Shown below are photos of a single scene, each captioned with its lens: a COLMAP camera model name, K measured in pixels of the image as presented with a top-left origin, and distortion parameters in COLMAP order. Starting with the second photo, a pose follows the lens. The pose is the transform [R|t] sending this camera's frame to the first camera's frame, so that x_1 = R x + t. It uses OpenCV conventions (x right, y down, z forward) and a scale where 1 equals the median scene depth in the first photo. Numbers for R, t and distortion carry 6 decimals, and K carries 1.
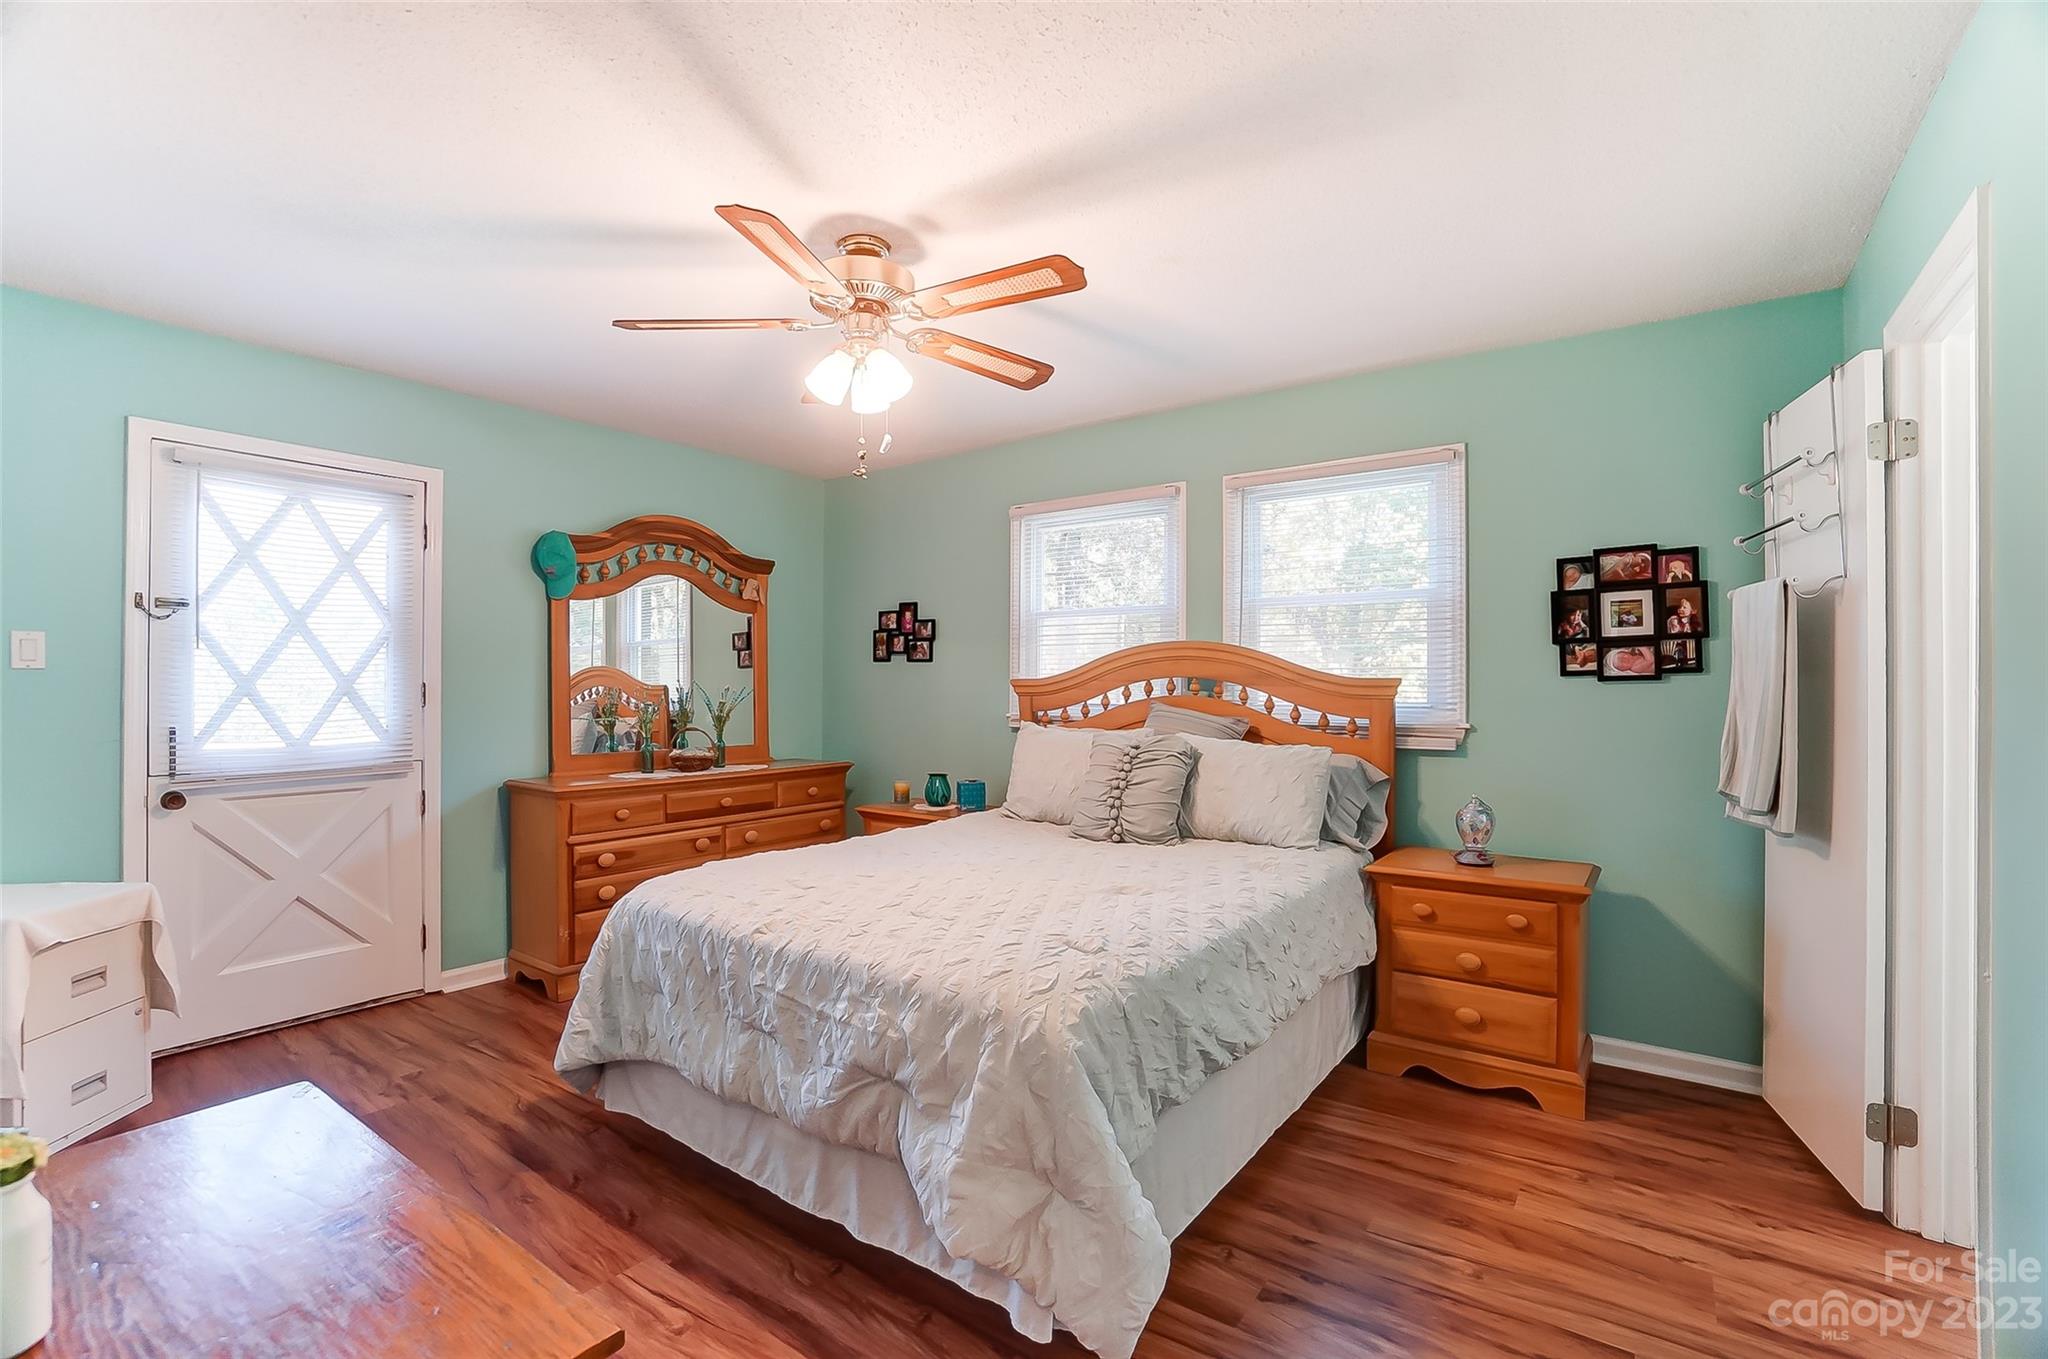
lens RADIAL K [[915.0, 0, 1013.3], [0, 915.0, 674.6], [0, 0, 1]] dist [-0.036972, 0.000207]
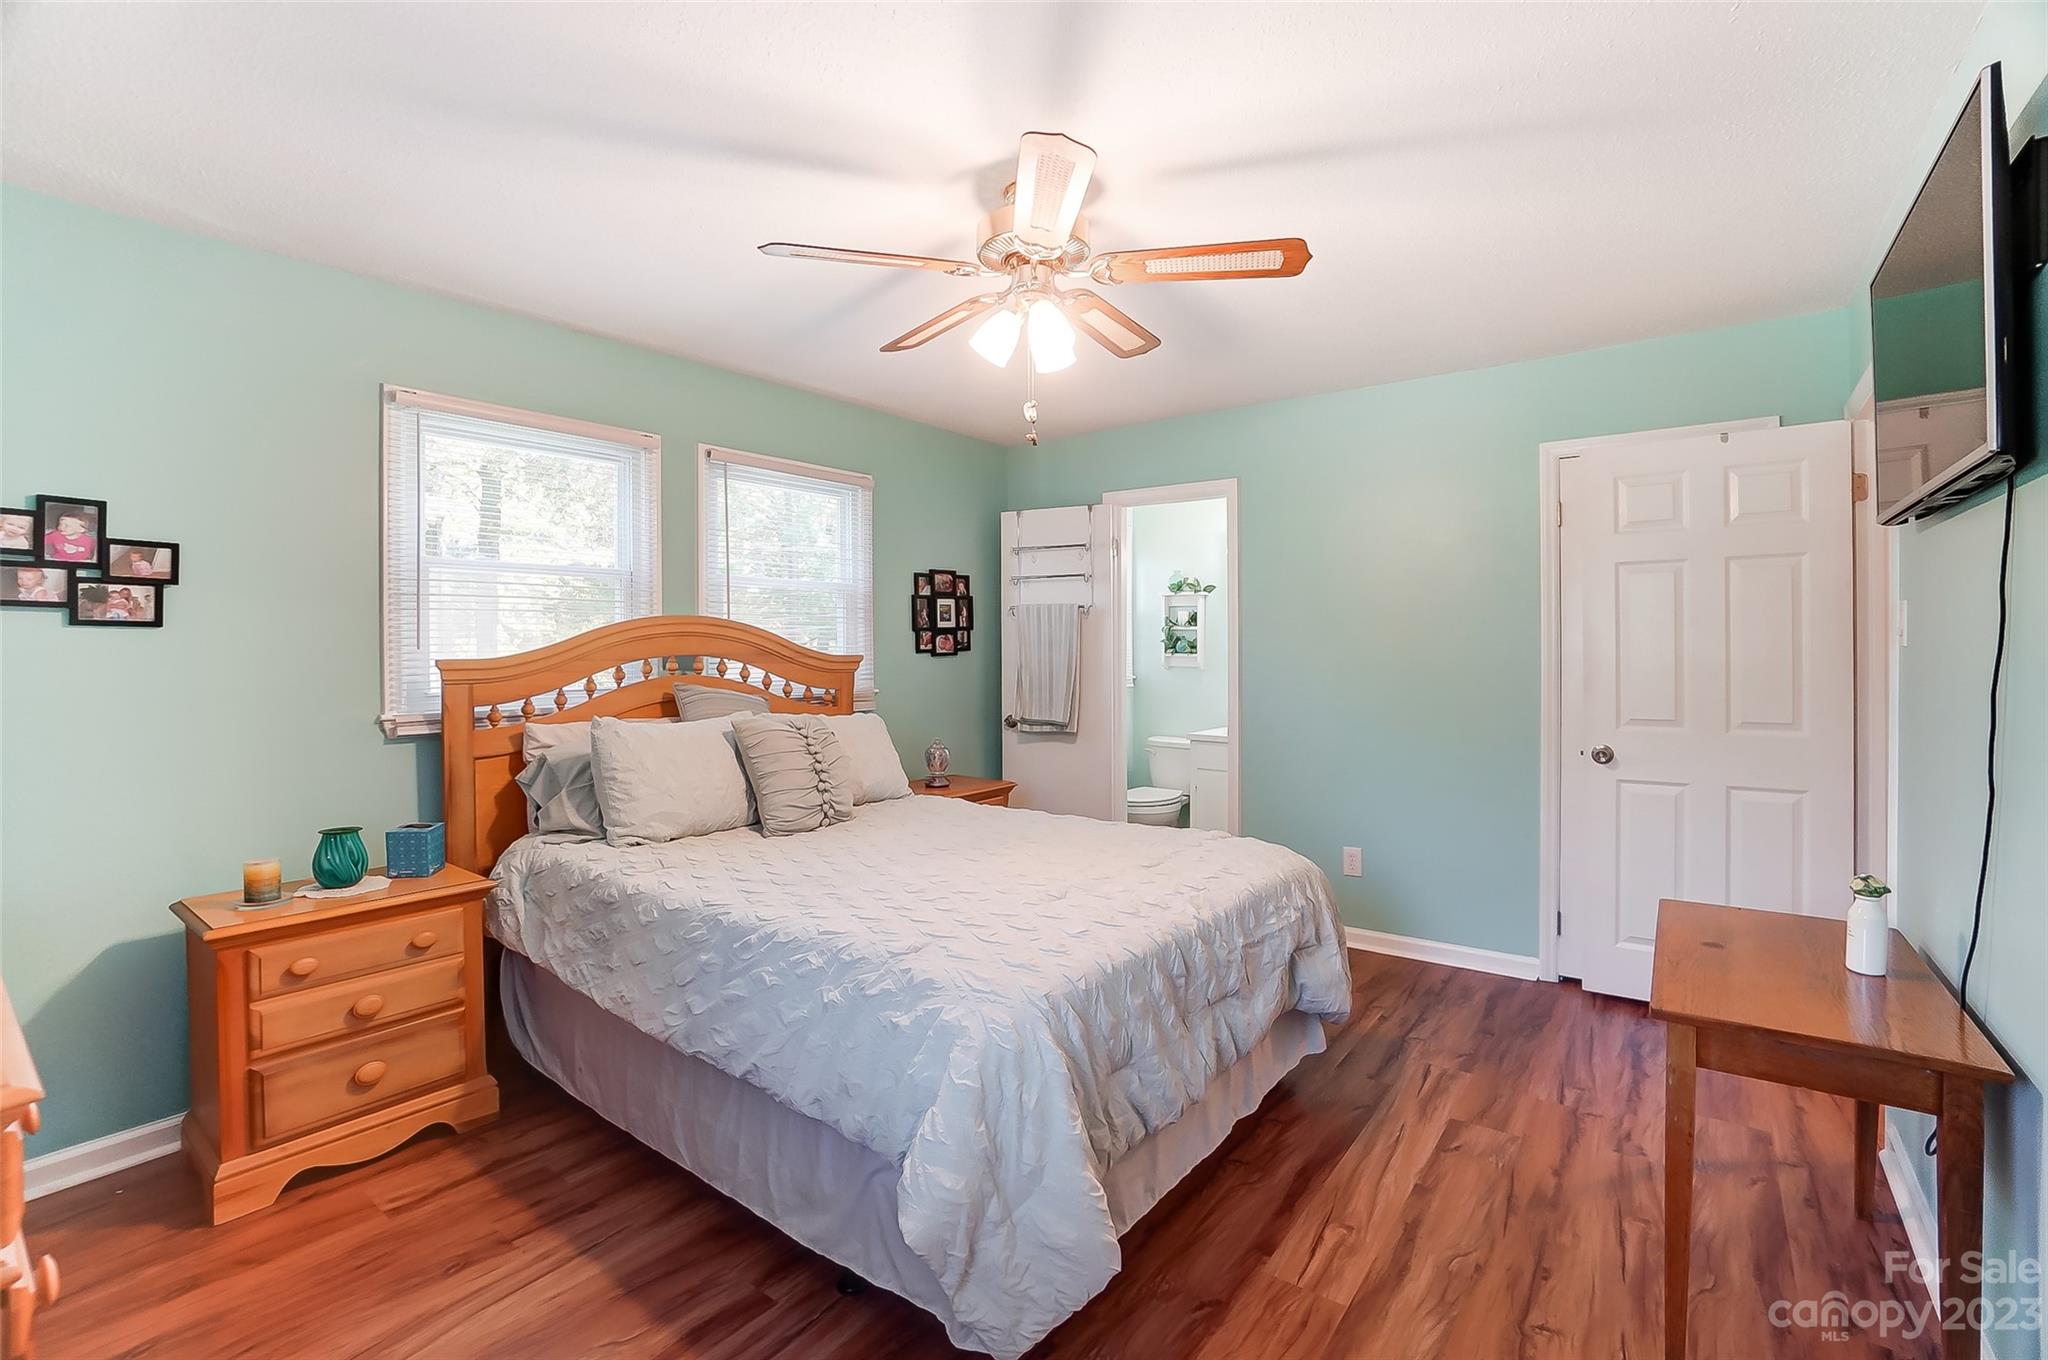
lens RADIAL K [[909.5, 0, 1025.4], [0, 909.5, 659.4], [0, 0, 1]] dist [-0.037034, 0.000636]
pose [[0.019285, -0.006515, 0.999793, -0.795238], [0.002821, 0.999975, 0.006461, 0.002704], [-0.999810, 0.002696, 0.019303, 0.731769]]
